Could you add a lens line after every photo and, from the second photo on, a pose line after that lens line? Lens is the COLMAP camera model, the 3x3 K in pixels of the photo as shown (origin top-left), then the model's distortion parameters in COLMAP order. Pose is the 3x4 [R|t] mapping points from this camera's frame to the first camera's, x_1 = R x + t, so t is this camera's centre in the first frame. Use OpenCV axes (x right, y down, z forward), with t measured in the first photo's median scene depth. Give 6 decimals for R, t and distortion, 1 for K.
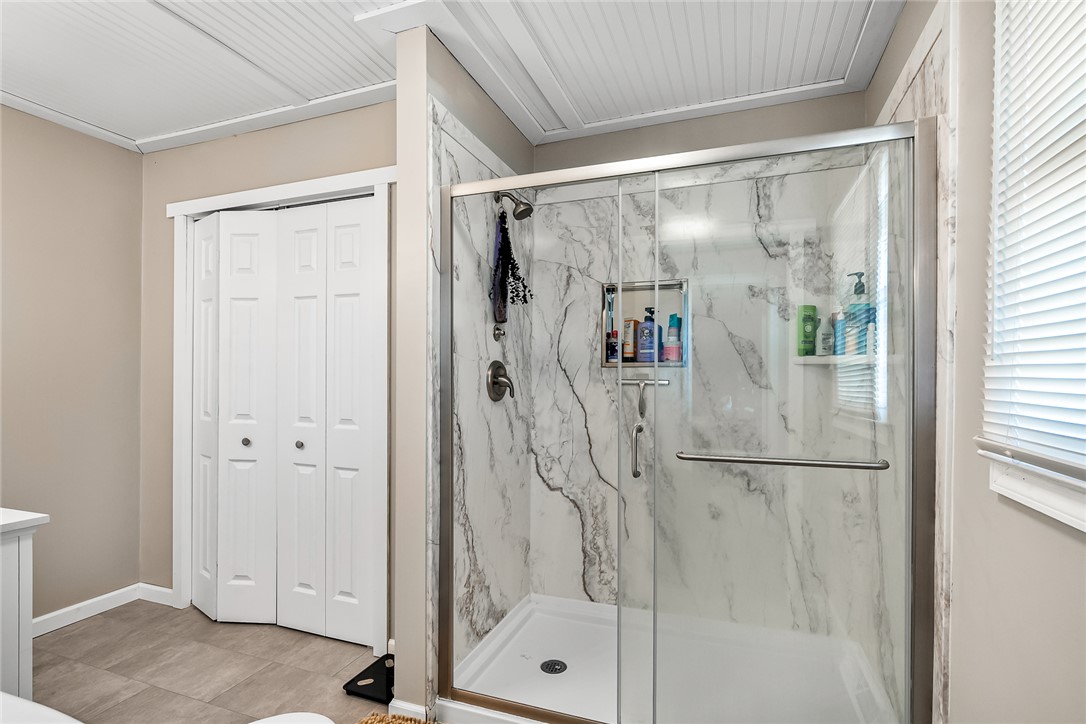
lens RADIAL K [[523.3, 0, 544.6], [0, 523.3, 377.2], [0, 0, 1]] dist [-0.014173, 0.006609]
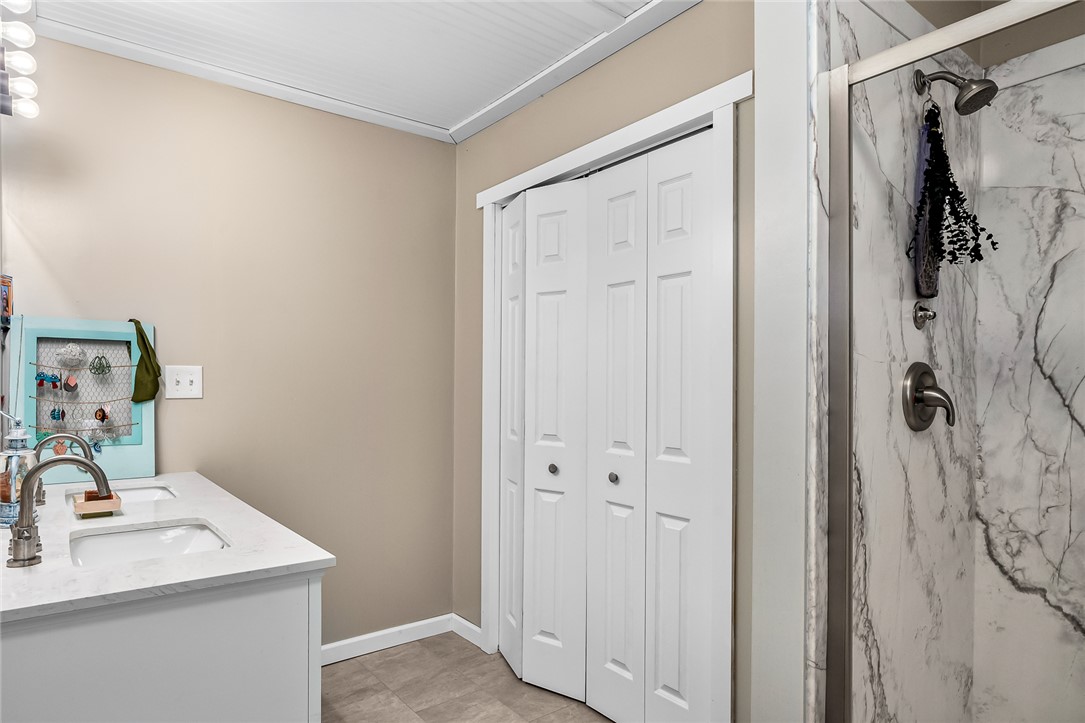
lens RADIAL K [[626.2, 0, 539.9], [0, 626.2, 388.0], [0, 0, 1]] dist [-0.003567, -0.000086]
pose [[0.849972, 0.001609, -0.526825, -0.082722], [-0.001919, 0.999998, -0.000041, -0.001664], [0.526824, 0.001045, 0.849974, 0.172516]]
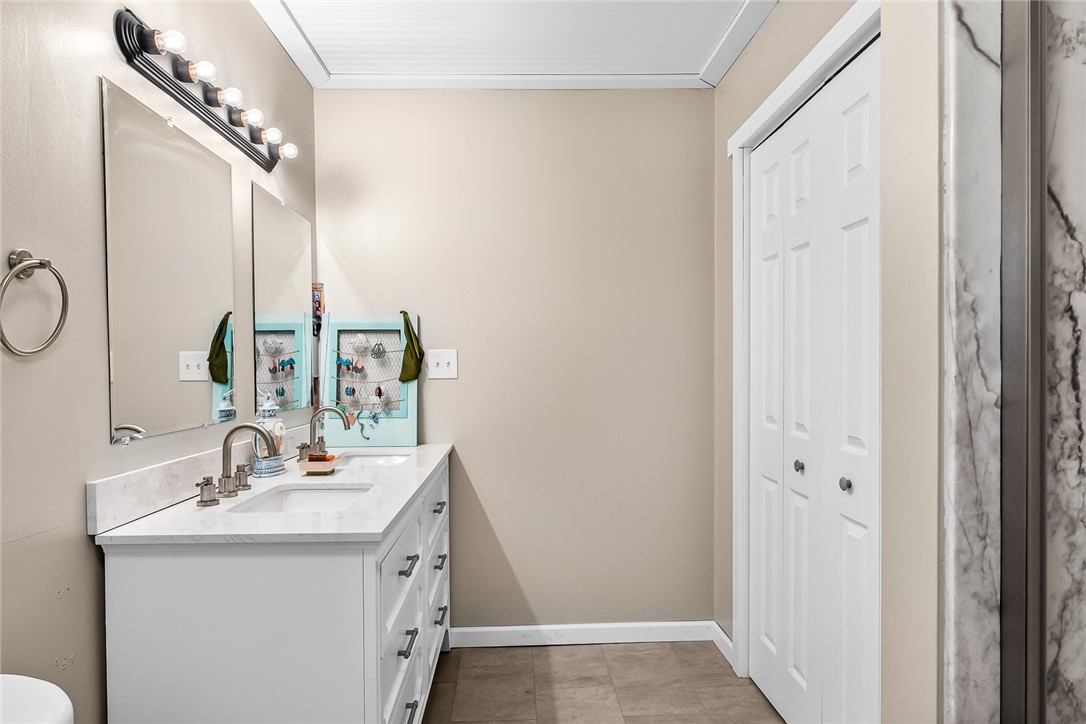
lens RADIAL K [[655.7, 0, 541.8], [0, 655.7, 378.3], [0, 0, 1]] dist [-0.002820, -0.000418]
pose [[0.383912, 0.010408, -0.923311, 0.069307], [0.007381, 0.999870, 0.014340, 0.000176], [0.923340, -0.012320, 0.383785, 0.438839]]
